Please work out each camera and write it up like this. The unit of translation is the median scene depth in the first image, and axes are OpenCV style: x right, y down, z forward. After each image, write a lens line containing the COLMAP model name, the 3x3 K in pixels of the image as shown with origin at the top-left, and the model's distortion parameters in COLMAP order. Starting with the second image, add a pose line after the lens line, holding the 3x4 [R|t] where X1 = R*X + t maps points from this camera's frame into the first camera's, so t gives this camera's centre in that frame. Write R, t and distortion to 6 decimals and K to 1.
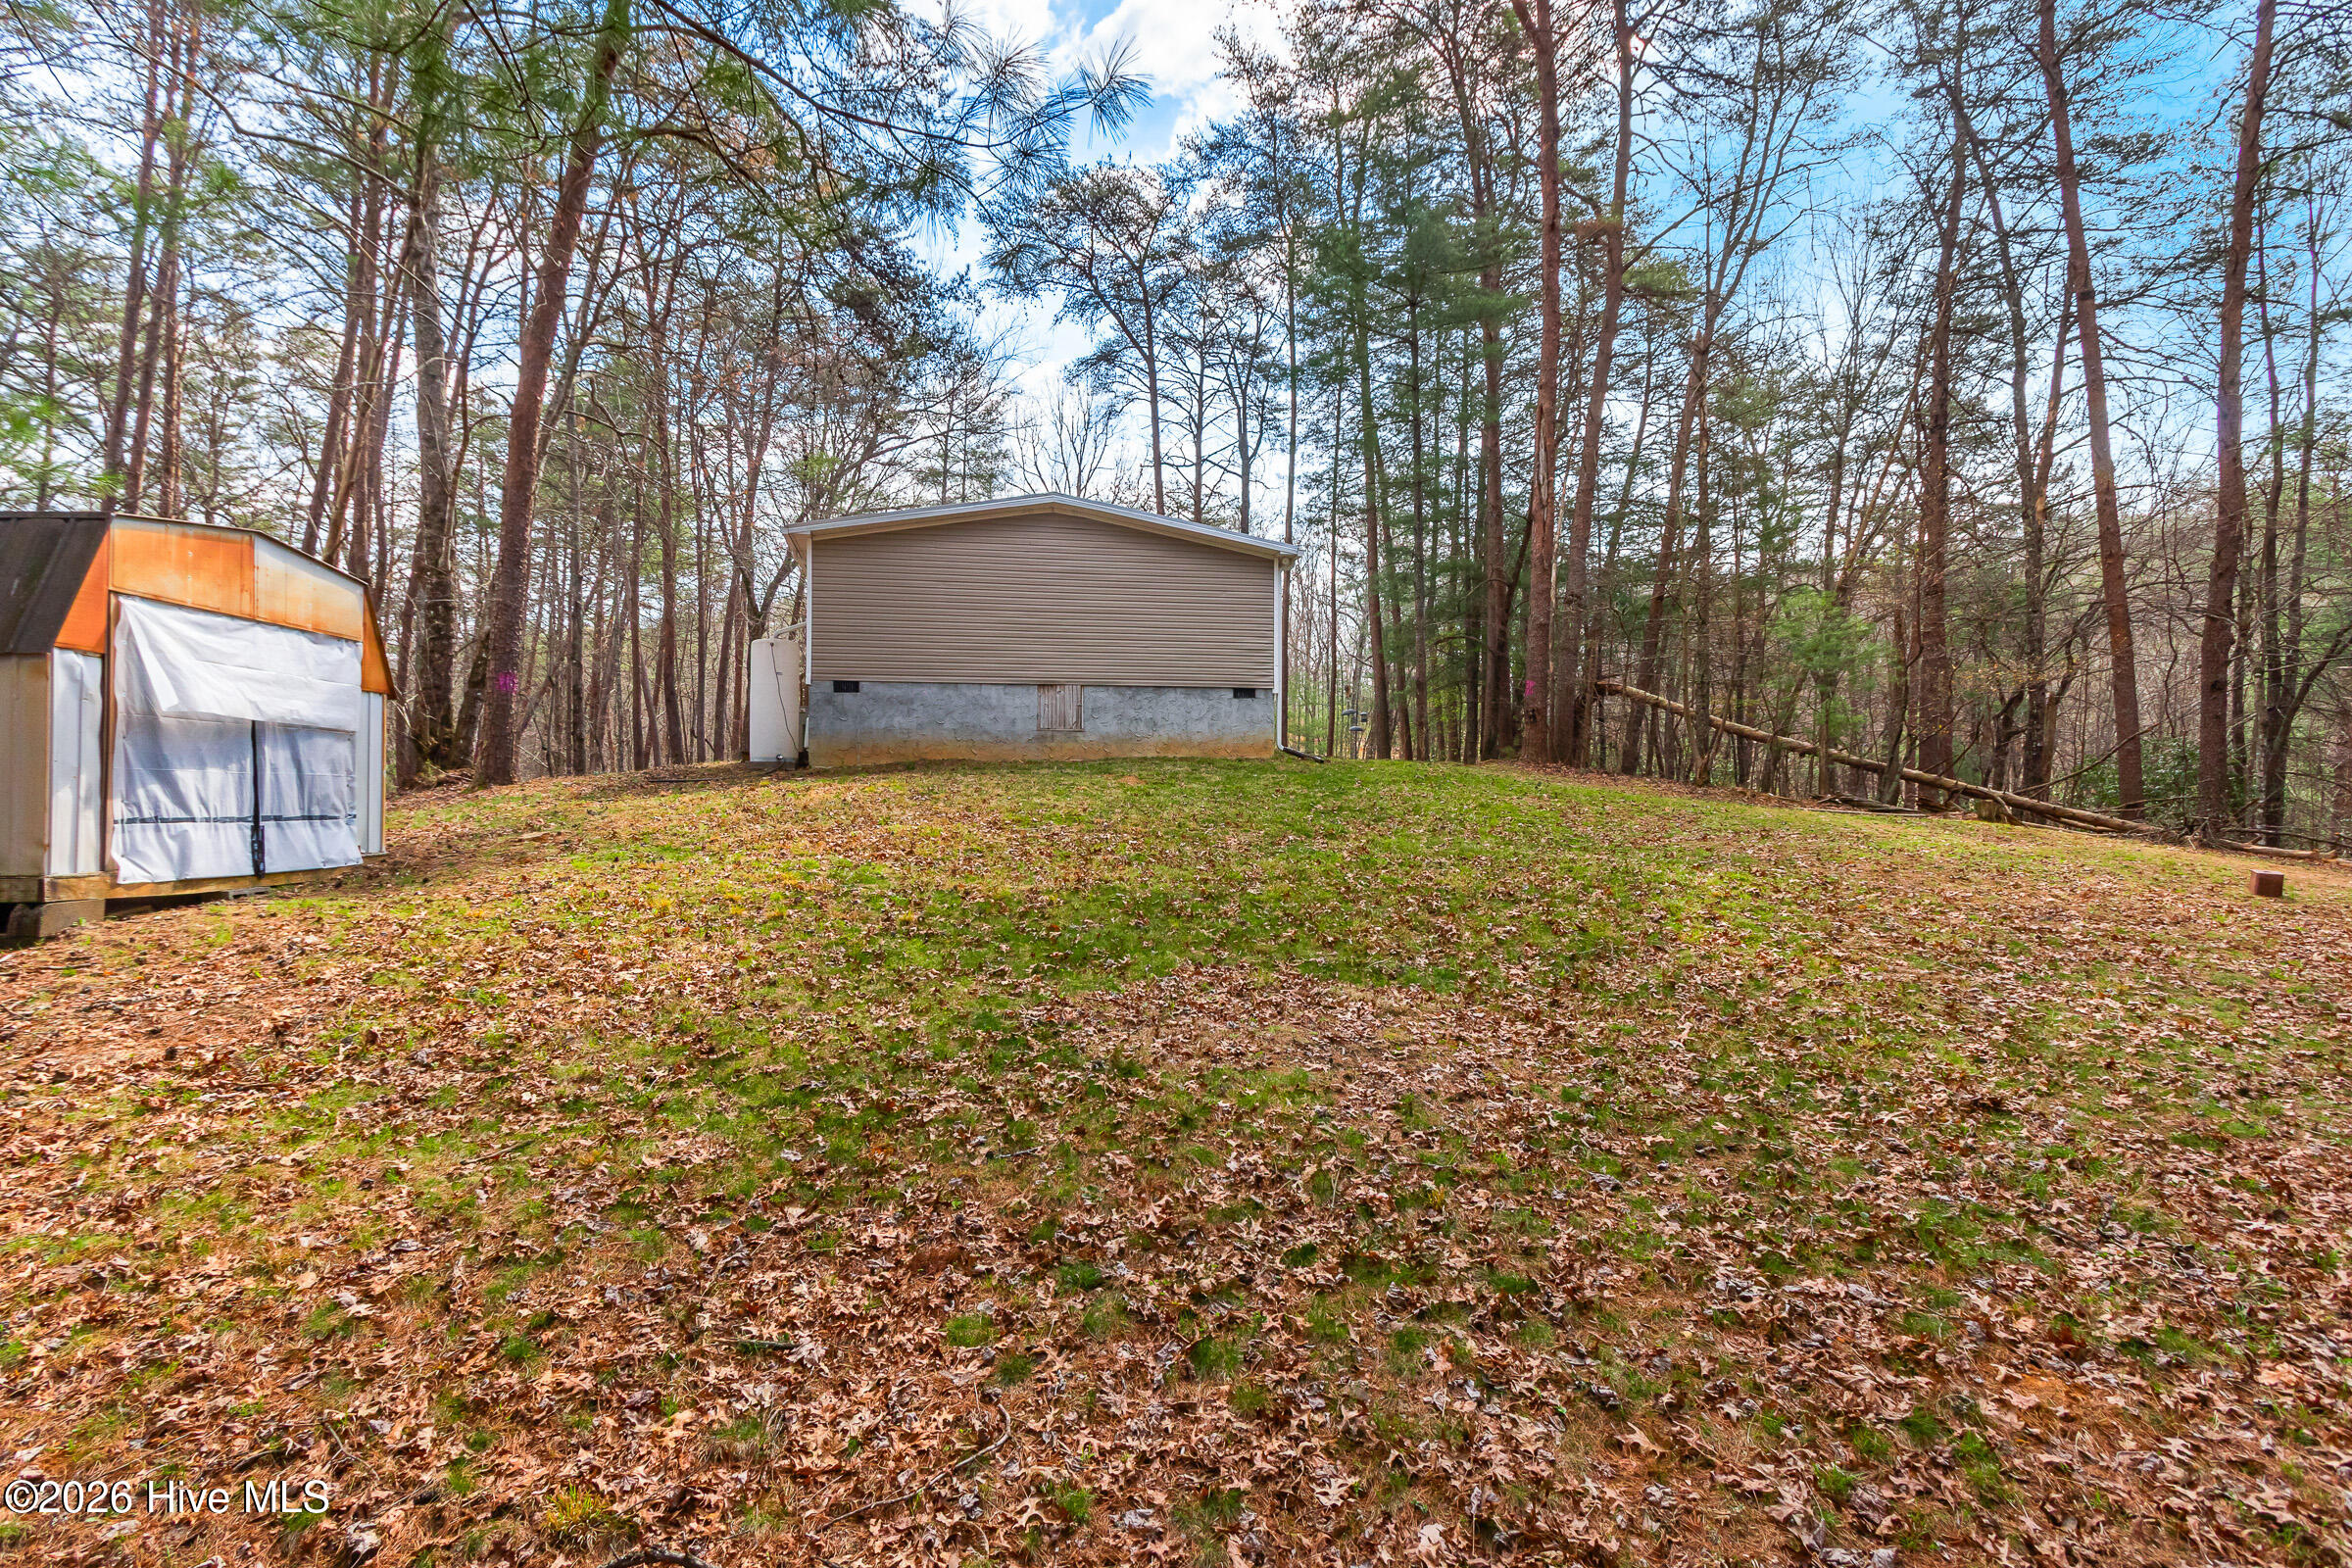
lens RADIAL K [[1100.0, 0, 1176.0], [0, 1100.0, 784.0], [0, 0, 1]] dist [0.007673, 0.000642]
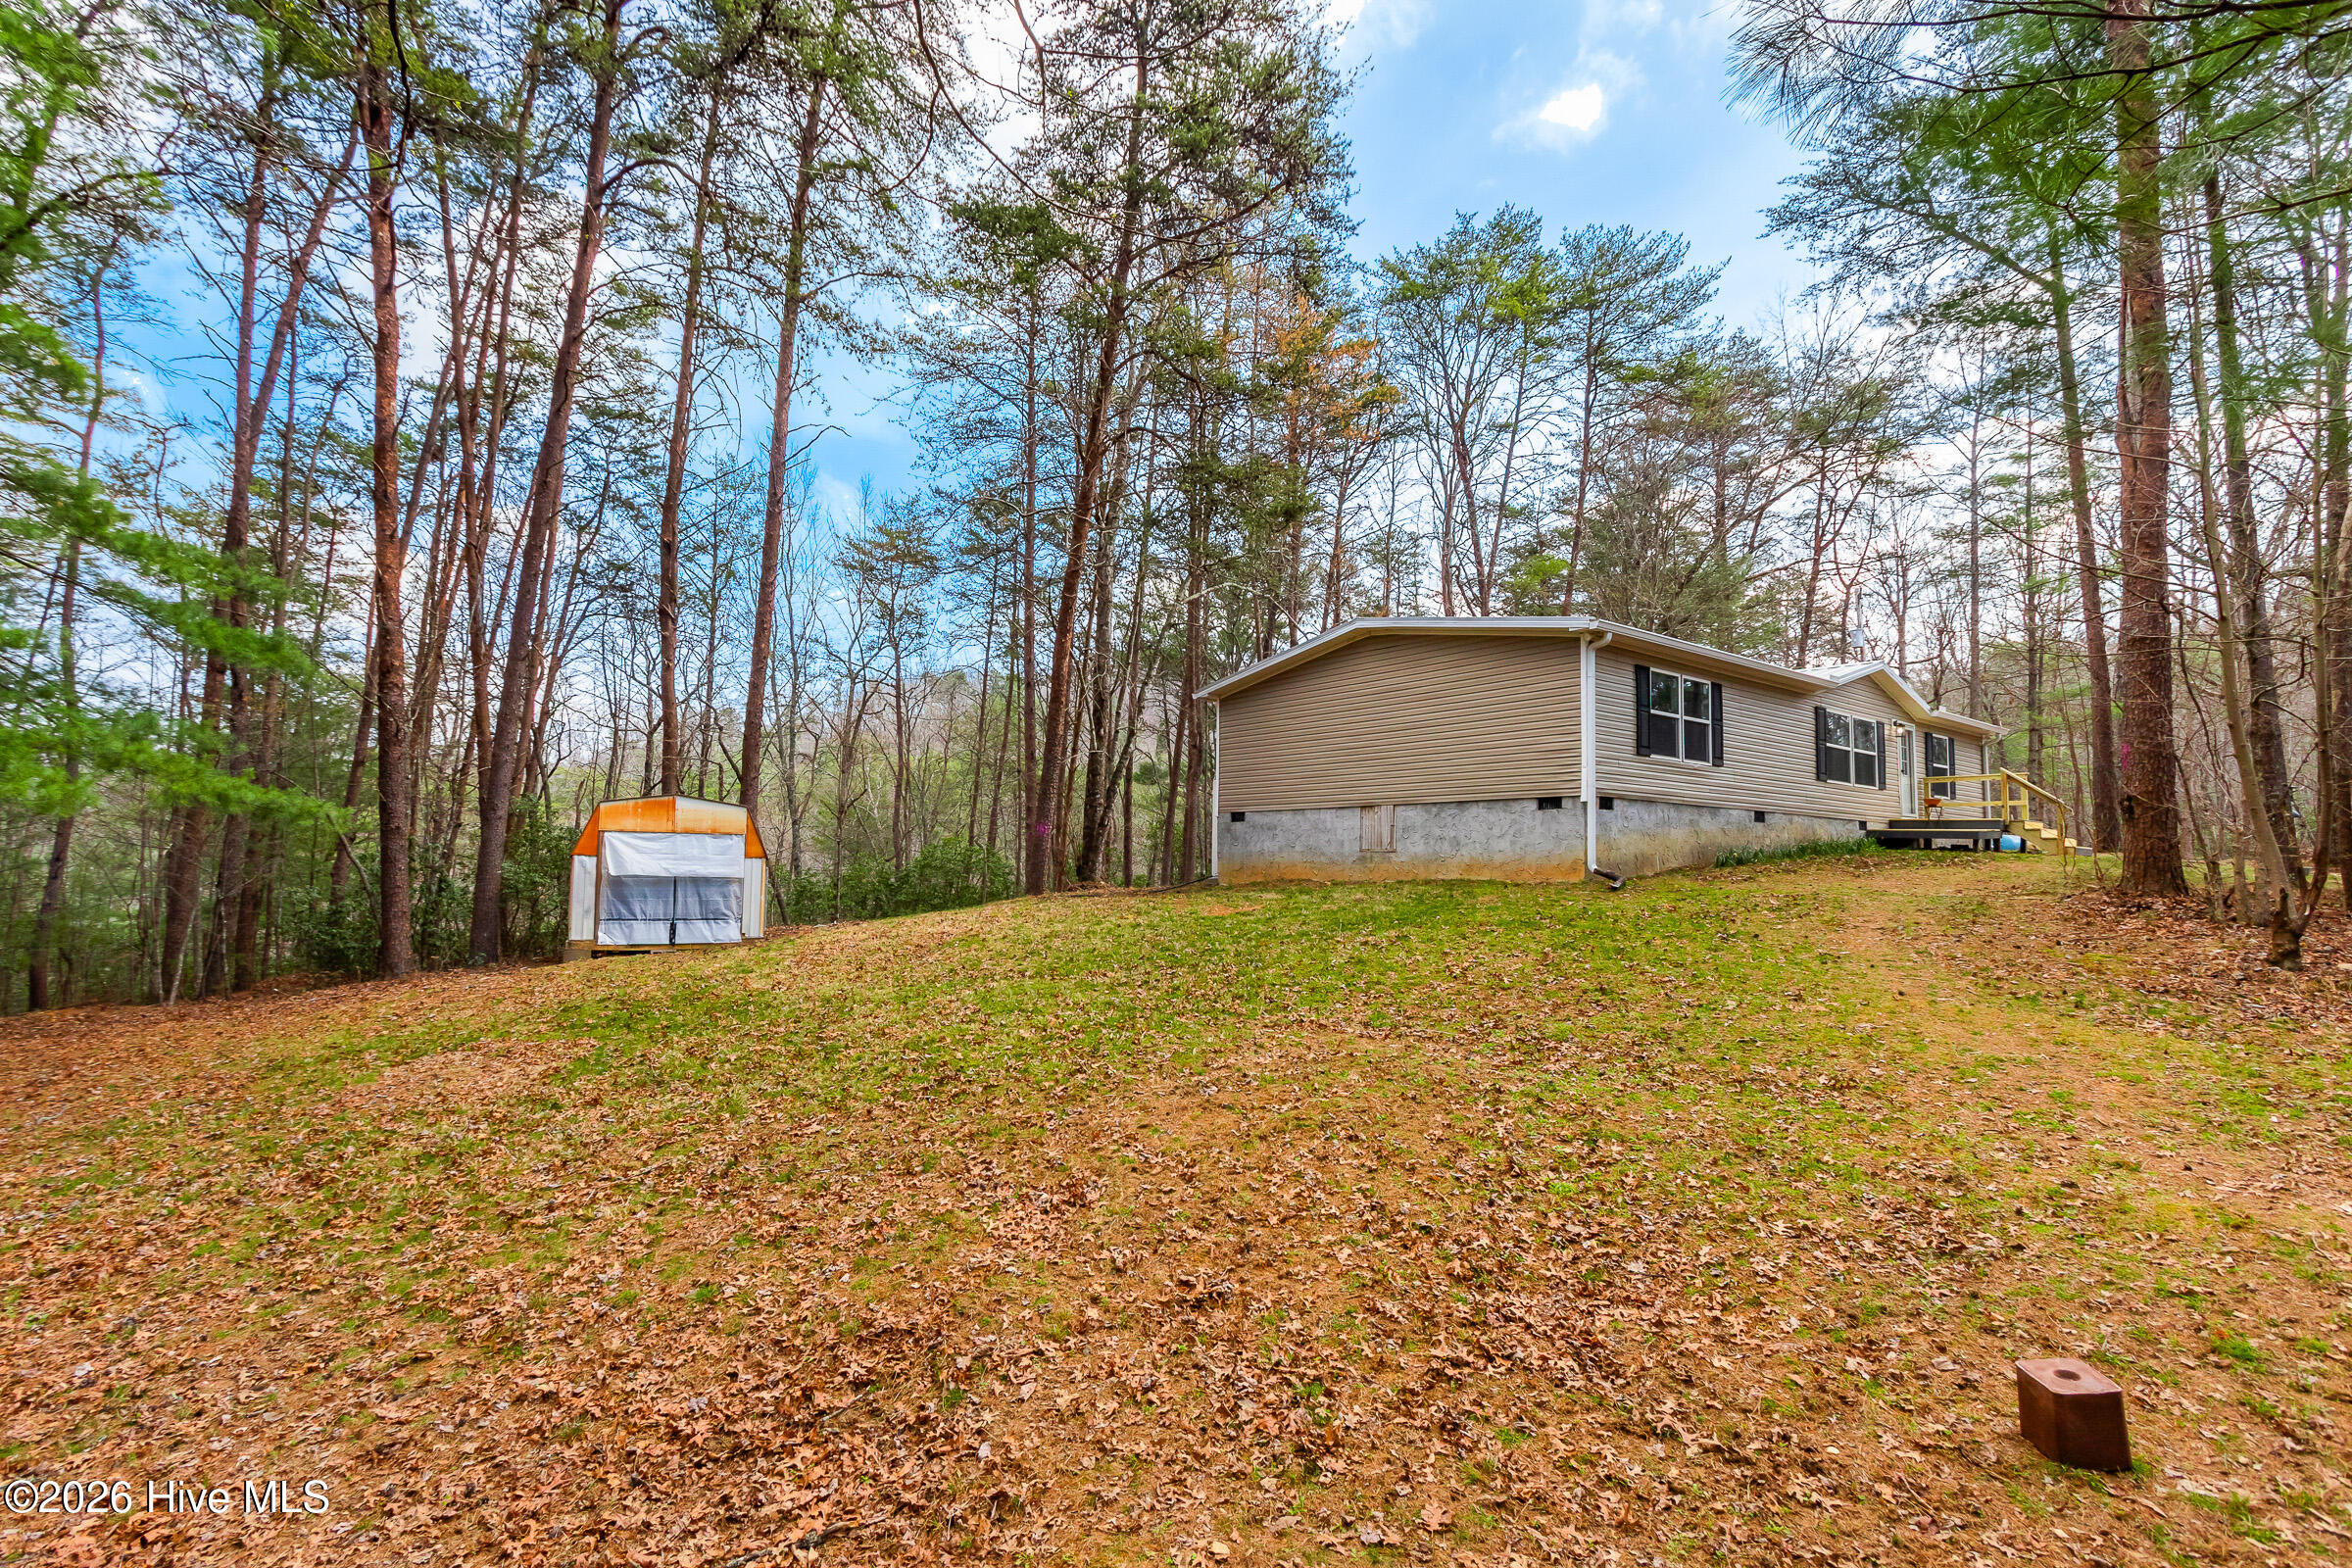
lens RADIAL K [[1100.0, 0, 1176.0], [0, 1100.0, 784.0], [0, 0, 1]] dist [0.007673, 0.000642]
pose [[0.375794, -0.055375, -0.925047, 0.741718], [-0.004654, 0.998088, -0.061638, -0.049747], [0.926692, 0.027468, 0.374817, 0.487179]]
